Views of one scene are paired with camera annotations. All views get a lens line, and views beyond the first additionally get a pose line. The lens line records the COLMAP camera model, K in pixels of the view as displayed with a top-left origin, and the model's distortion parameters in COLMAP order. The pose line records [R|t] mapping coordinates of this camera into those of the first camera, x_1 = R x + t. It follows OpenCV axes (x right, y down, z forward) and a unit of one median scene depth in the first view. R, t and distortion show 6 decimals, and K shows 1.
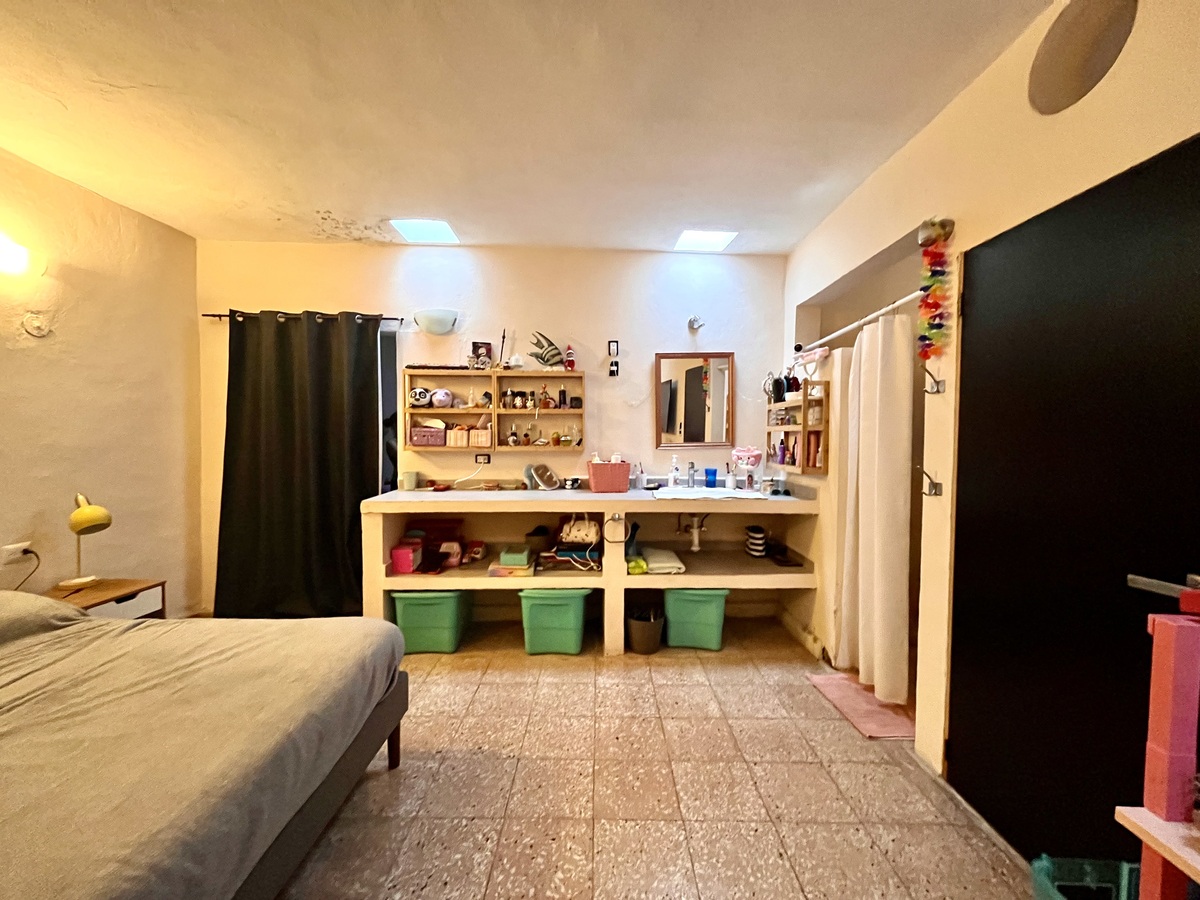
lens RADIAL K [[483.4, 0, 596.5], [0, 483.4, 453.1], [0, 0, 1]] dist [-0.004295, 0.000606]
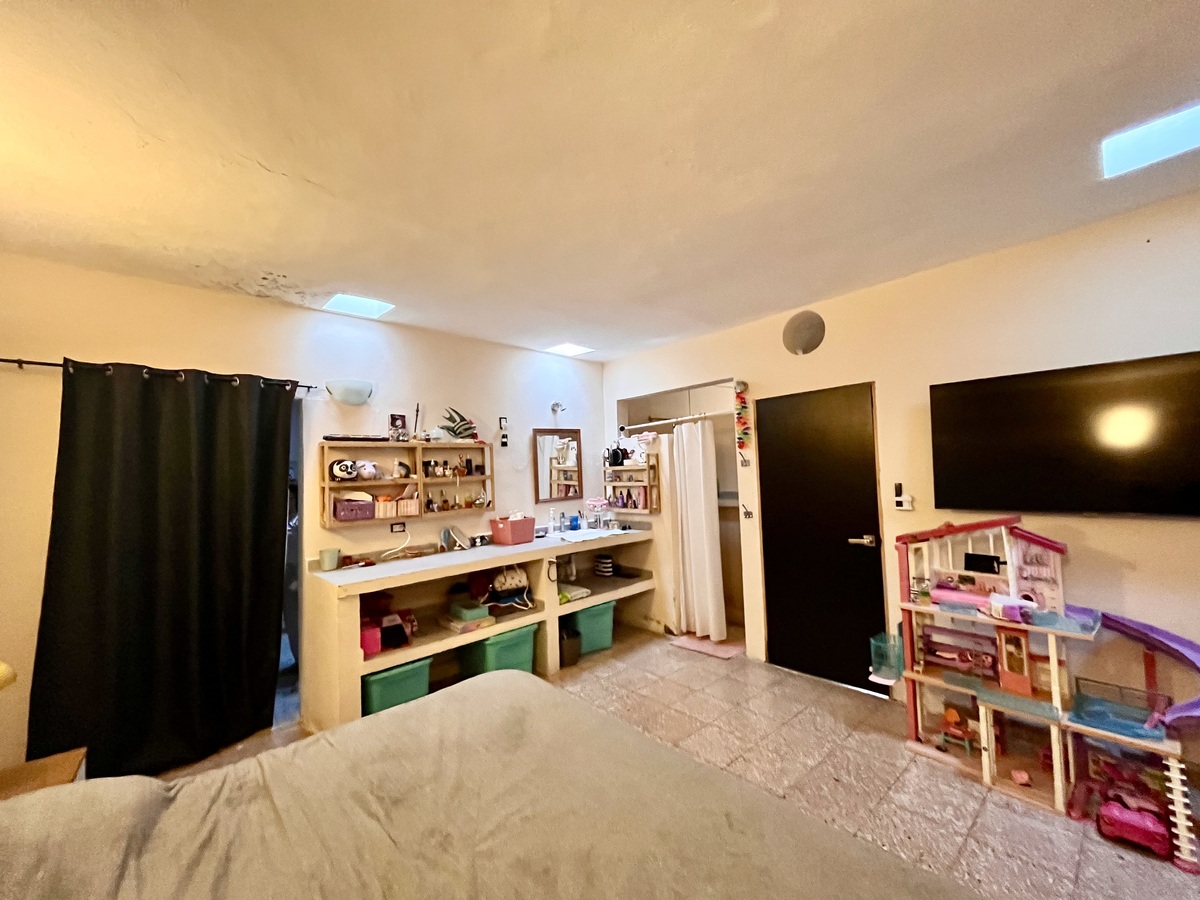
lens RADIAL K [[483.4, 0, 596.5], [0, 483.4, 453.1], [0, 0, 1]] dist [-0.004295, 0.000606]
pose [[0.747286, -0.008224, 0.664452, -0.635942], [0.067798, 0.995649, -0.063926, -0.054317], [-0.661035, 0.092819, 0.744592, -0.048107]]
